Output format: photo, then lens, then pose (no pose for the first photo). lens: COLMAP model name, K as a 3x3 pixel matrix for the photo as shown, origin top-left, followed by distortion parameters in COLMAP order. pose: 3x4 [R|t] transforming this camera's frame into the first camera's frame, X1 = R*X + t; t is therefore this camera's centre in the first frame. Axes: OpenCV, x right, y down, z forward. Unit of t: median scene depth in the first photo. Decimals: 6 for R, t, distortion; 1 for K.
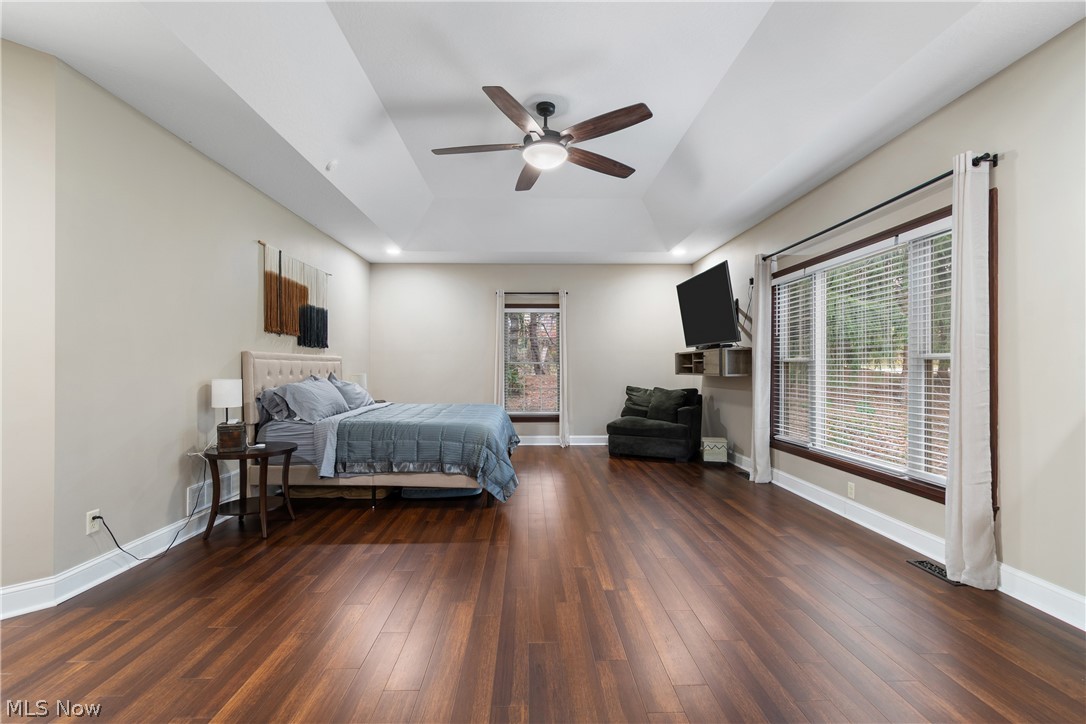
lens RADIAL K [[488.6, 0, 531.9], [0, 488.6, 366.8], [0, 0, 1]] dist [-0.000567, -0.000254]
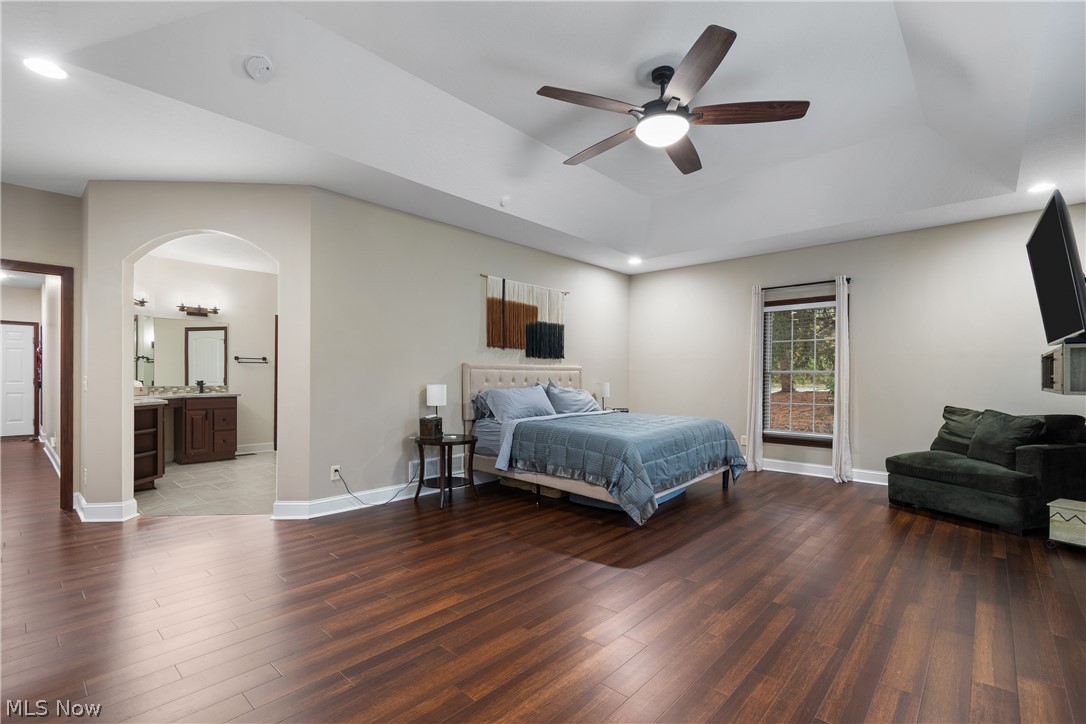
lens RADIAL K [[488.6, 0, 533.9], [0, 488.6, 377.5], [0, 0, 1]] dist [-0.000567, -0.000254]
pose [[0.718877, 0.005929, -0.695112, 0.388507], [-0.004693, 0.999982, 0.003676, 0.000679], [0.695122, 0.000620, 0.718892, 0.186285]]
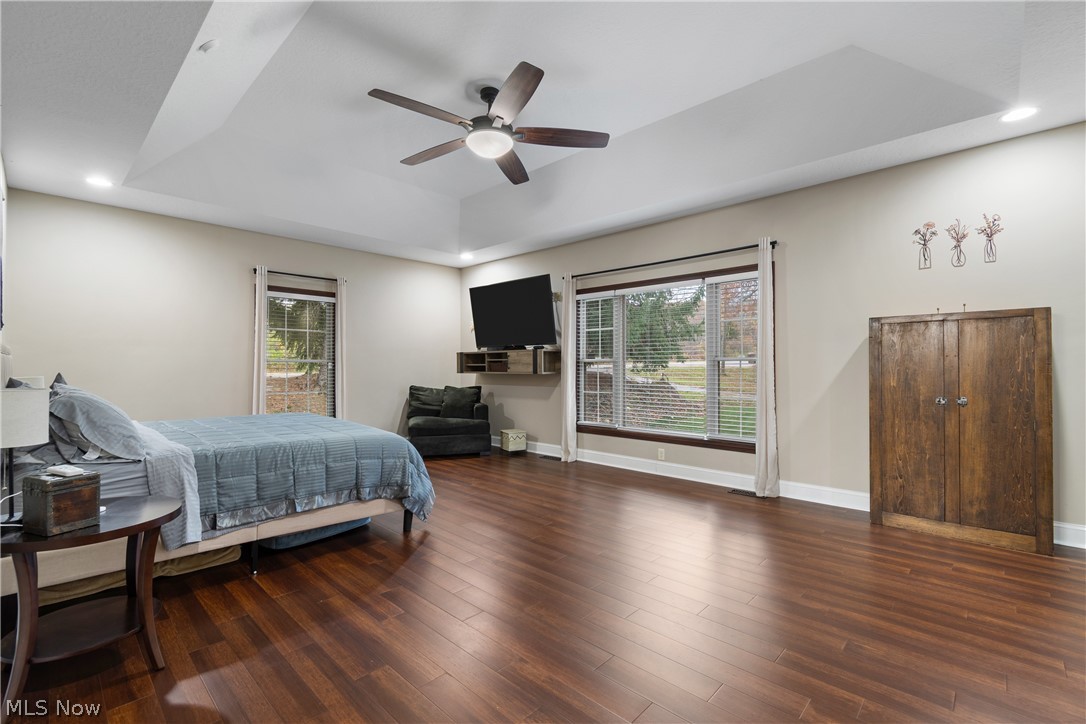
lens RADIAL K [[488.6, 0, 537.1], [0, 488.6, 362.3], [0, 0, 1]] dist [-0.000567, -0.000254]
pose [[0.702803, 0.006679, 0.711353, -0.483234], [-0.000923, 0.999964, -0.008477, 0.001766], [-0.711384, 0.005301, 0.702784, 0.221496]]
